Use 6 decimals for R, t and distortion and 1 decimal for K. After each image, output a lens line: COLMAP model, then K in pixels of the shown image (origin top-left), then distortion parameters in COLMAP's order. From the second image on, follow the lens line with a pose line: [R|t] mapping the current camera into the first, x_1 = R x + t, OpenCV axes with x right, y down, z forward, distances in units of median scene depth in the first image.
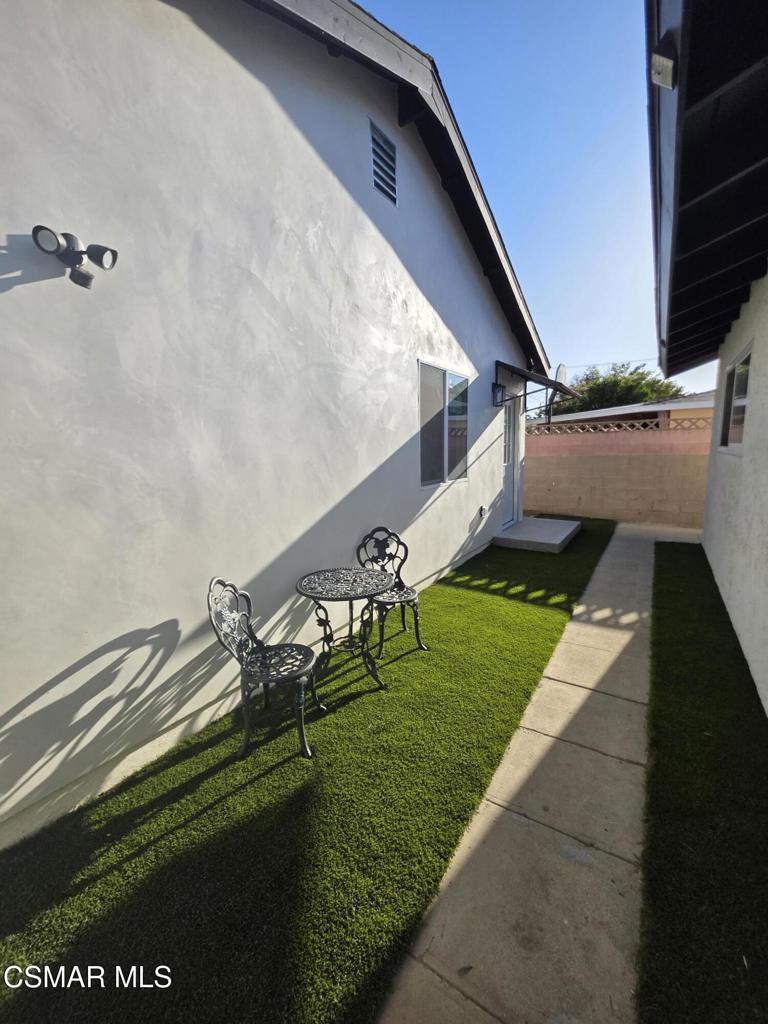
lens RADIAL K [[410.3, 0, 386.6], [0, 410.3, 517.2], [0, 0, 1]] dist [0.000803, 0.000341]
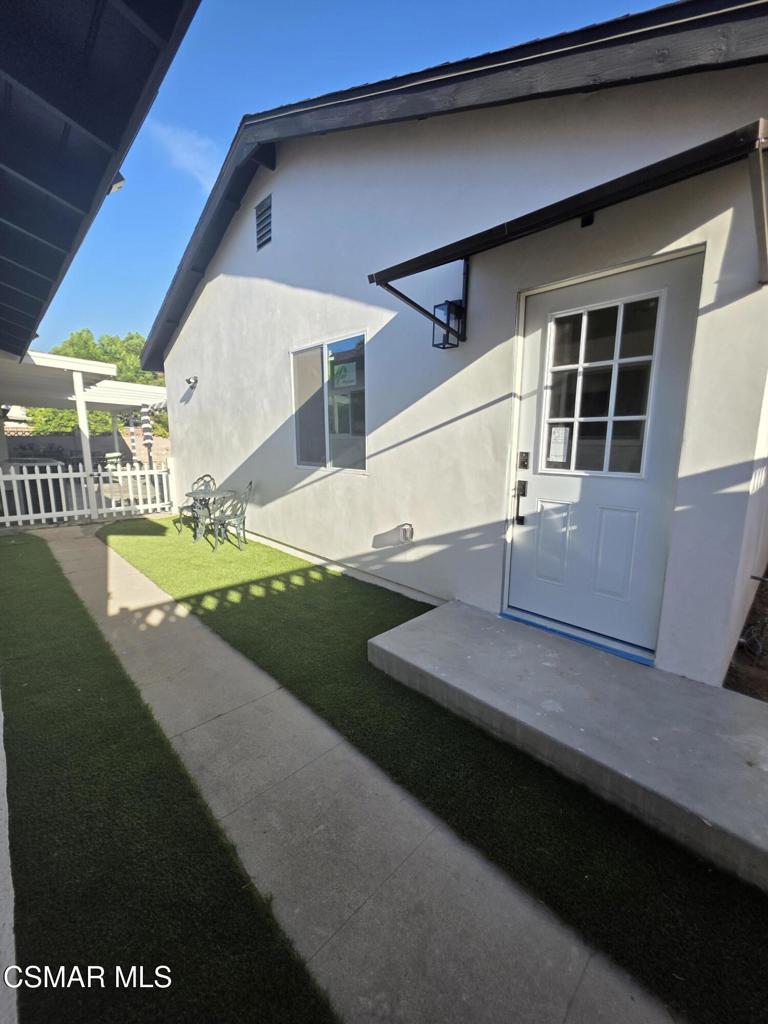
lens RADIAL K [[410.3, 0, 385.3], [0, 410.3, 505.5], [0, 0, 1]] dist [0.000803, 0.000341]
pose [[-0.215493, 0.187713, -0.958293, 1.058542], [-0.140724, 0.965137, 0.220699, -0.234597], [0.966312, 0.182414, -0.181565, 1.375987]]
